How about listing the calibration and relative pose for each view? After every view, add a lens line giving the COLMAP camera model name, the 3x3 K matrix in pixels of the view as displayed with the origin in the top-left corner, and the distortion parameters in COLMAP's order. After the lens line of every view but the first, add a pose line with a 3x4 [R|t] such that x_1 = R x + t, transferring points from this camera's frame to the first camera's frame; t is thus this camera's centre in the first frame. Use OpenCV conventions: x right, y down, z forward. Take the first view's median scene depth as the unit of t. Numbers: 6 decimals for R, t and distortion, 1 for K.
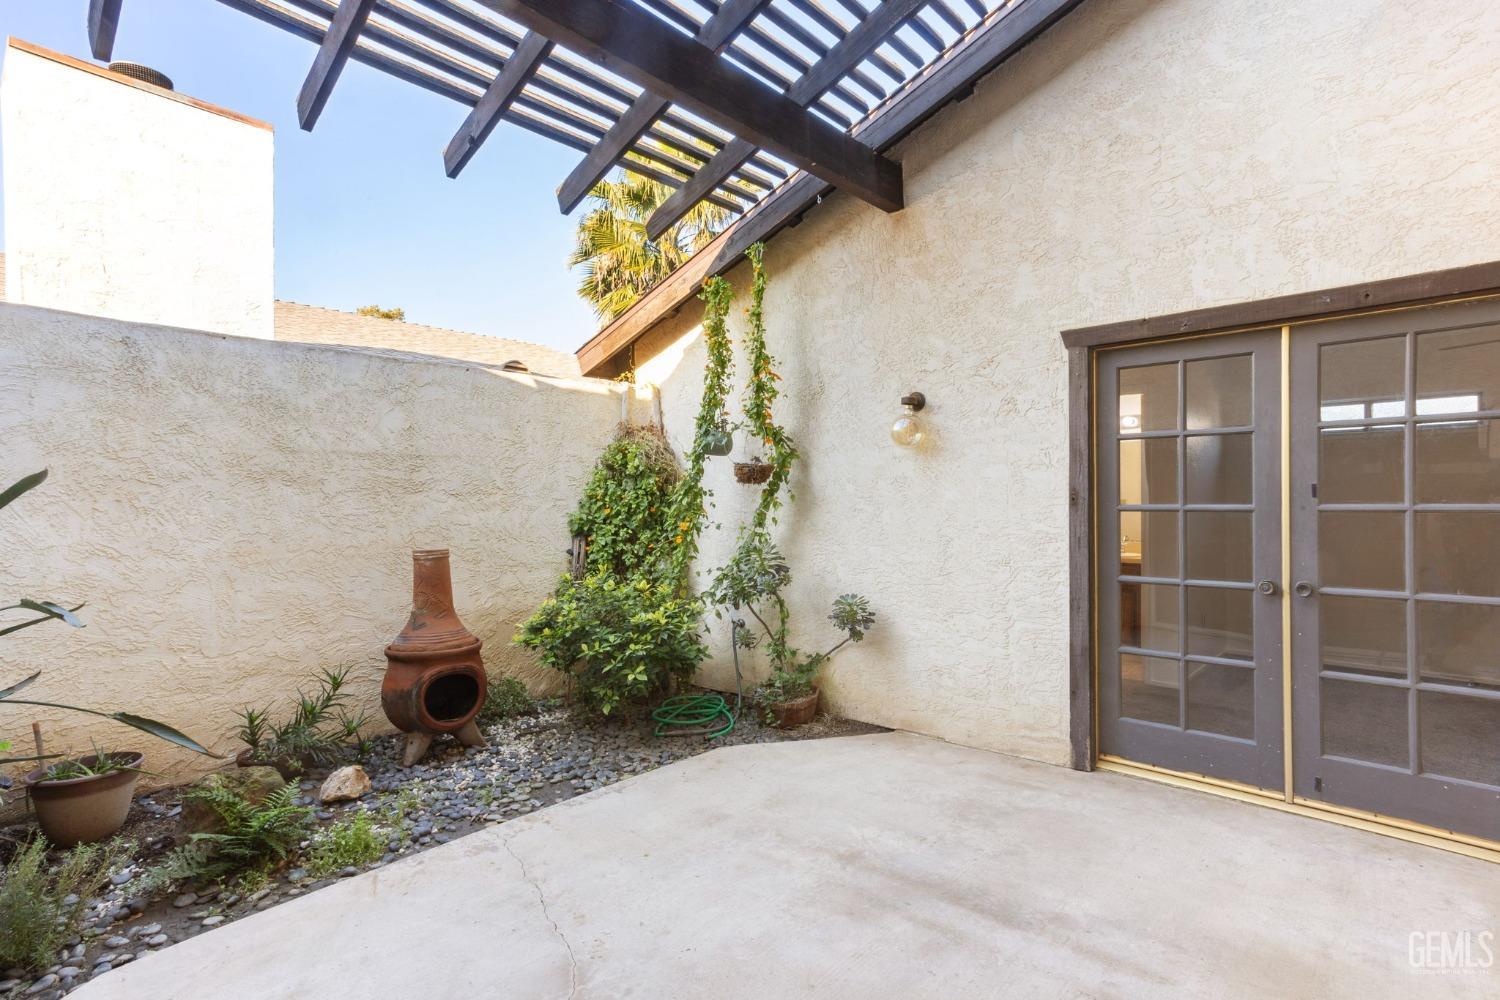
lens RADIAL K [[746.7, 0, 743.6], [0, 746.7, 504.8], [0, 0, 1]] dist [-0.004859, -0.000029]
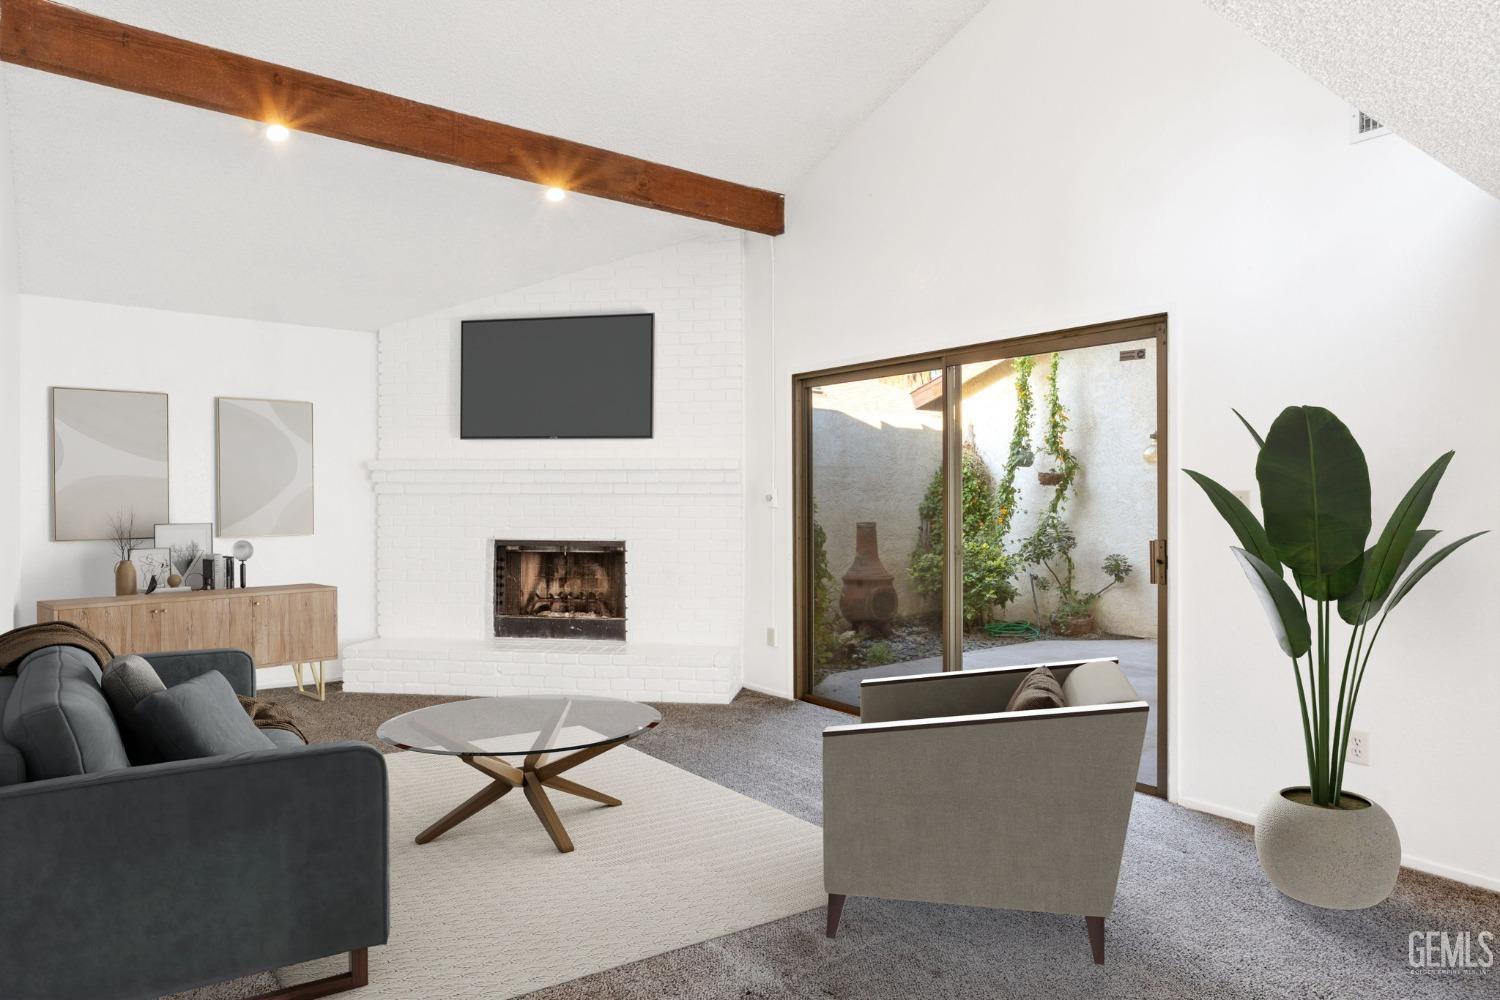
lens RADIAL K [[915.0, 0, 760.5], [0, 915.0, 490.6], [0, 0, 1]] dist [-0.005386, 0.007303]
pose [[0.987133, 0.008330, -0.159683, -0.280970], [-0.010603, 0.999854, -0.013389, 0.015739], [0.159548, 0.014910, 0.987078, -1.007780]]
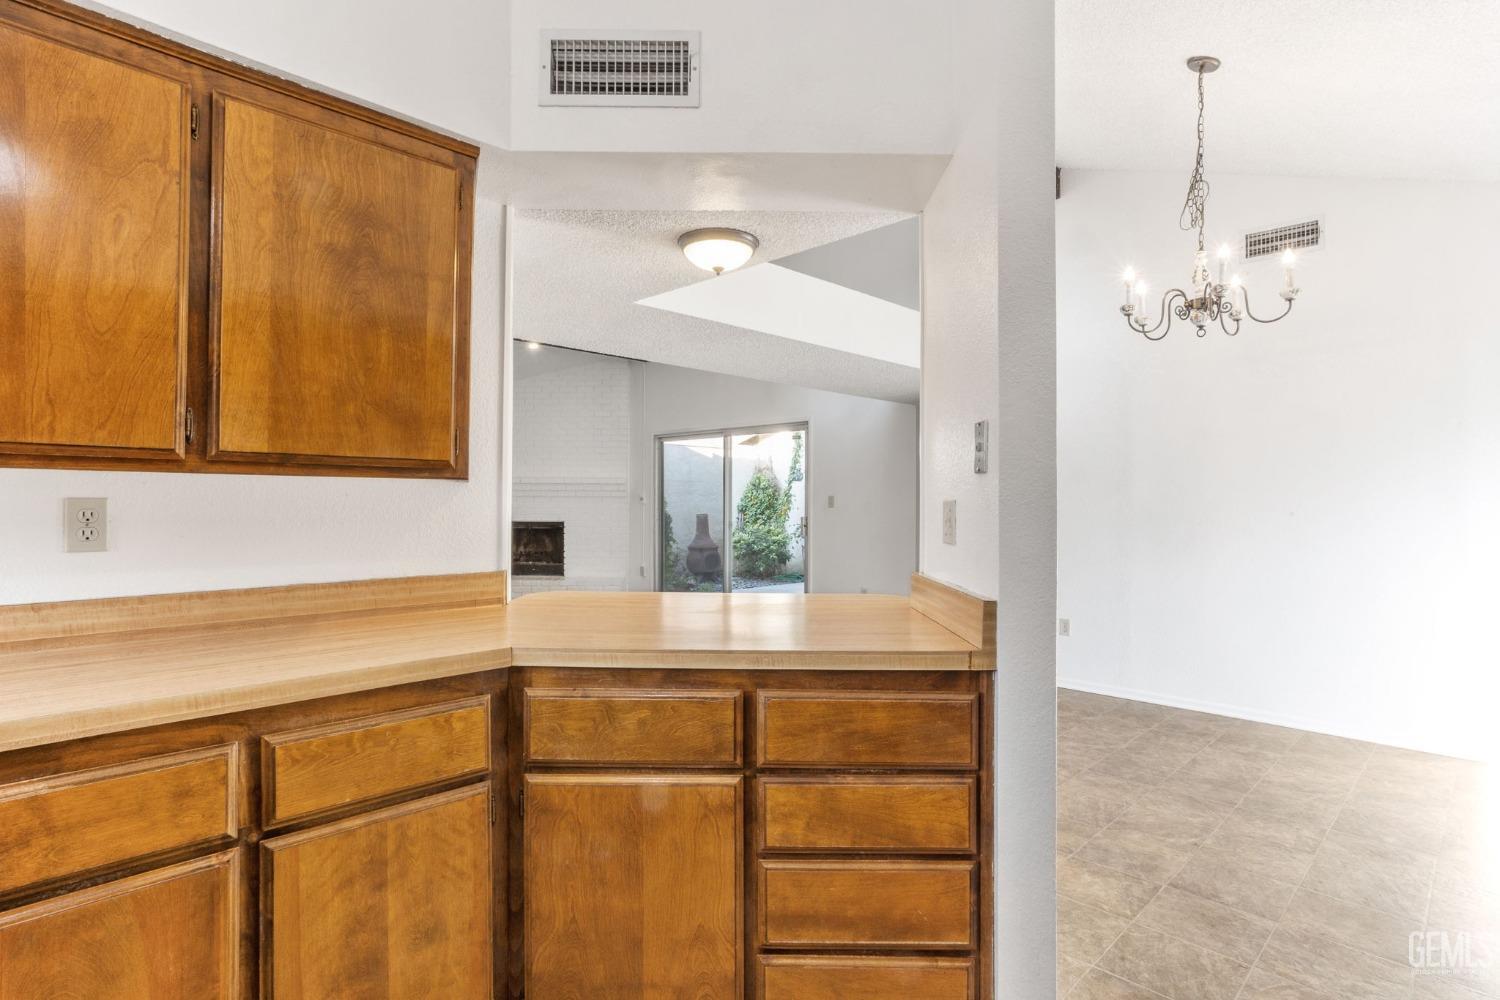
lens RADIAL K [[771.2, 0, 751.0], [0, 771.2, 497.7], [0, 0, 1]] dist [-0.032959, 0.021136]
pose [[0.999637, 0.011784, -0.024246, -0.134724], [-0.012062, 0.999863, -0.011320, 0.025281], [0.024109, 0.011608, 0.999642, -1.773839]]
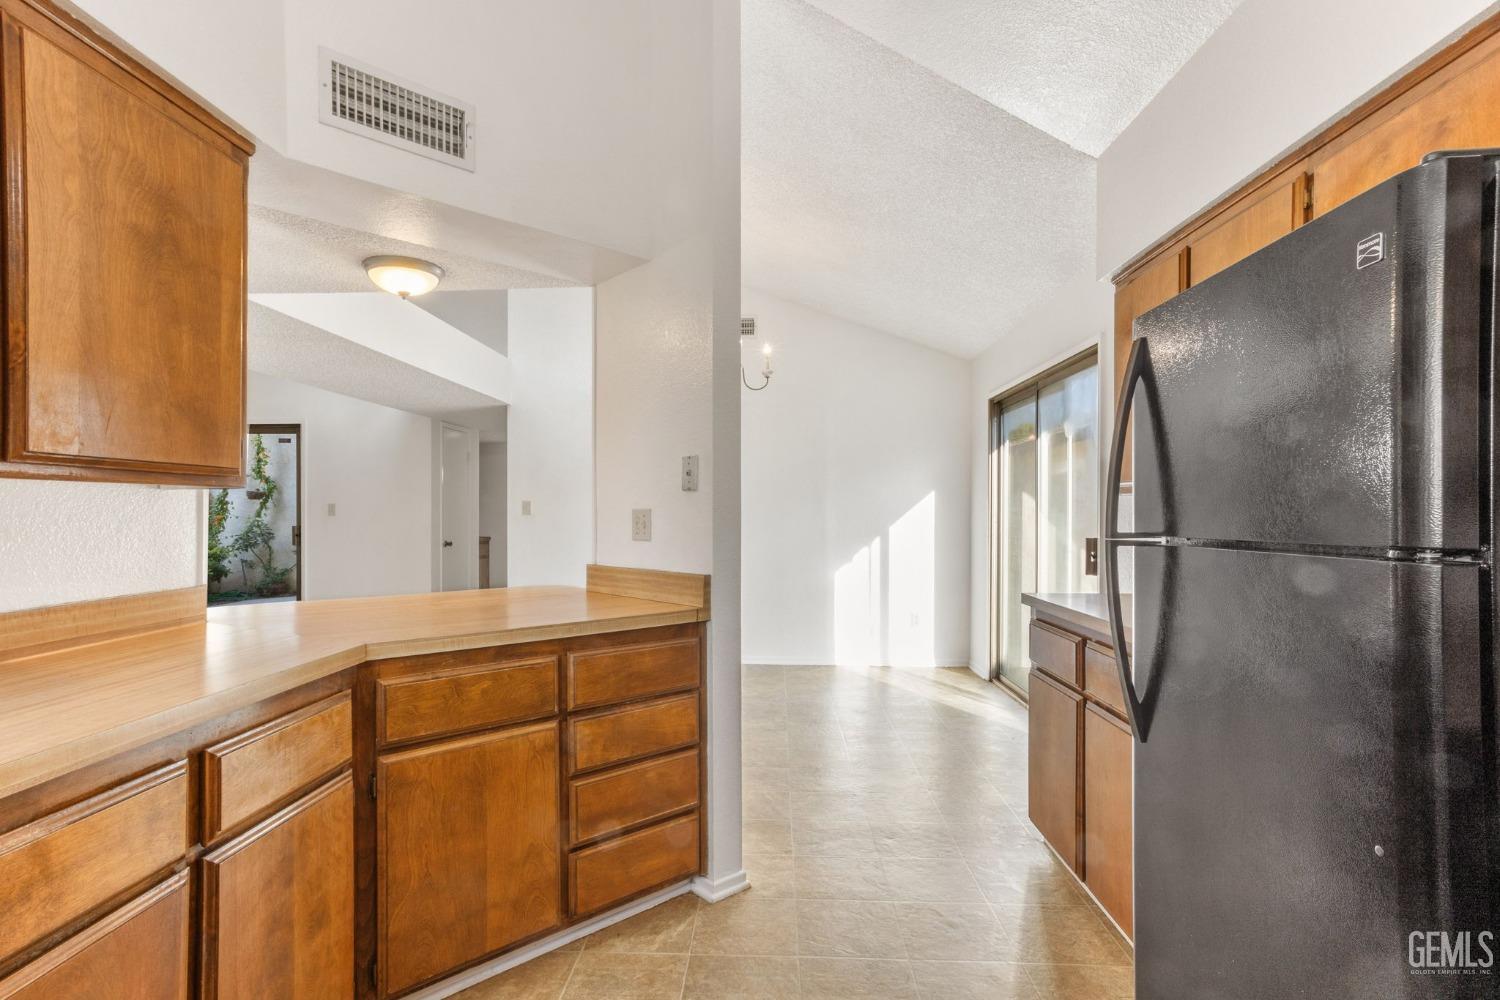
lens RADIAL K [[733.9, 0, 743.3], [0, 733.9, 516.8], [0, 0, 1]] dist [0.000429, 0.012518]
pose [[0.758533, 0.004266, 0.651620, -0.338298], [-0.003696, 0.999991, -0.002244, 0.027437], [-0.651624, -0.000706, 0.758542, -1.823389]]
